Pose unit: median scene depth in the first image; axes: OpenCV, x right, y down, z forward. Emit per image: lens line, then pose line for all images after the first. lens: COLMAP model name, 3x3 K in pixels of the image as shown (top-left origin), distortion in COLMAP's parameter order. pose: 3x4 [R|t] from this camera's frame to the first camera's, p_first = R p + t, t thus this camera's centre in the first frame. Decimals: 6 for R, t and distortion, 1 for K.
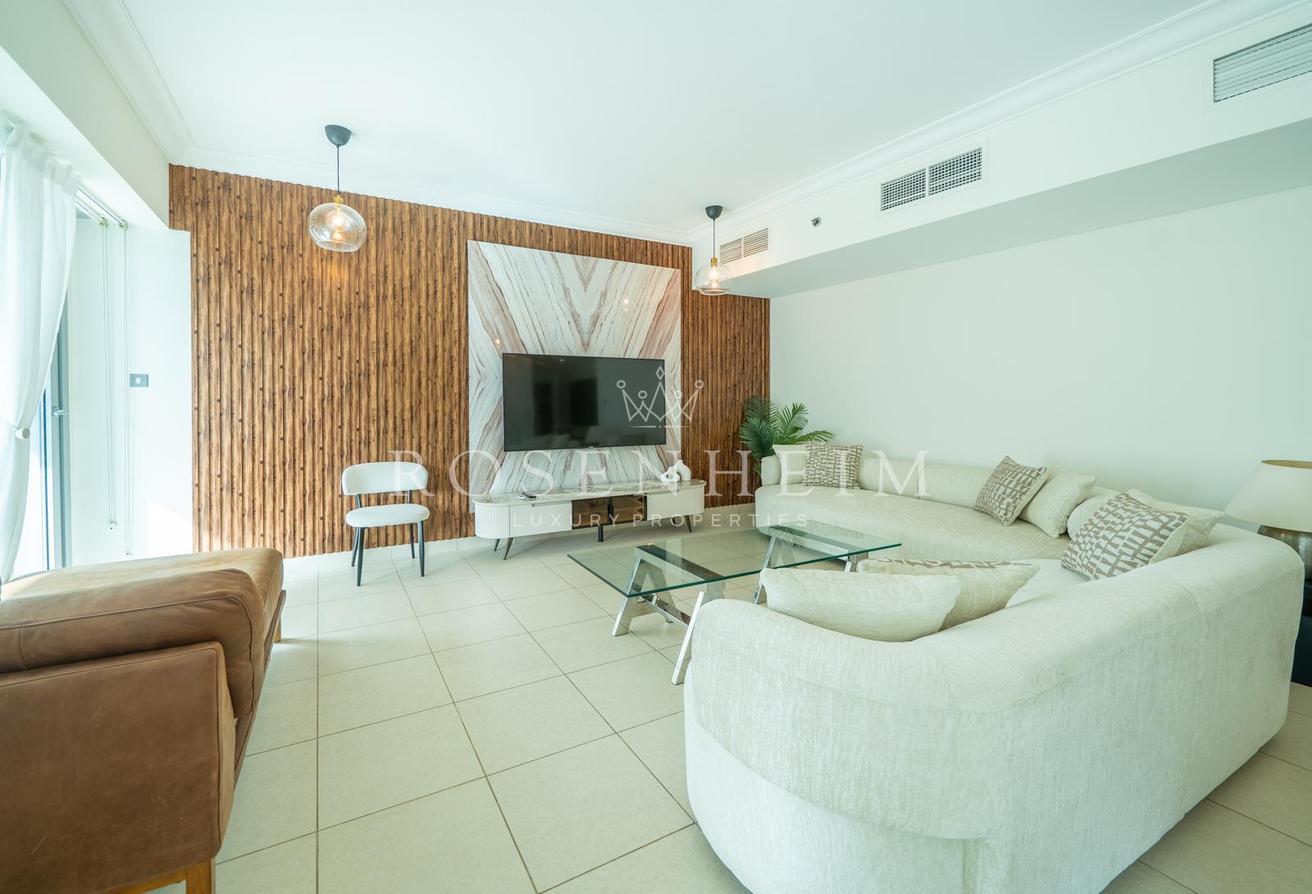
lens RADIAL K [[553.3, 0, 610.8], [0, 553.3, 408.1], [0, 0, 1]] dist [0.000196, -0.000212]
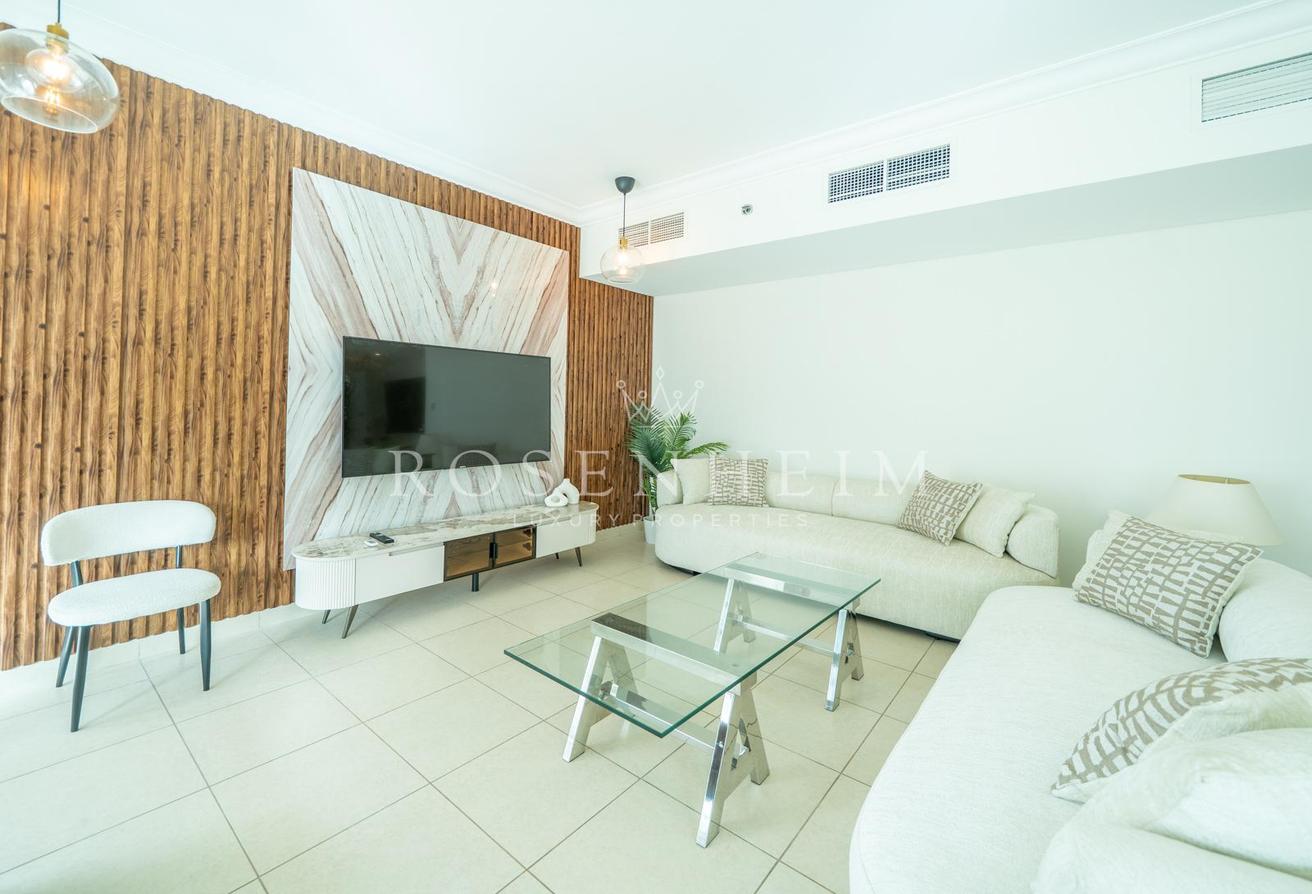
lens RADIAL K [[555.2, 0, 616.4], [0, 555.2, 398.8], [0, 0, 1]] dist [-0.002980, -0.000115]
pose [[0.934682, 0.020811, 0.354875, -0.120861], [-0.012322, 0.999582, -0.026164, -0.006404], [-0.355271, 0.020082, 0.934548, 0.224342]]
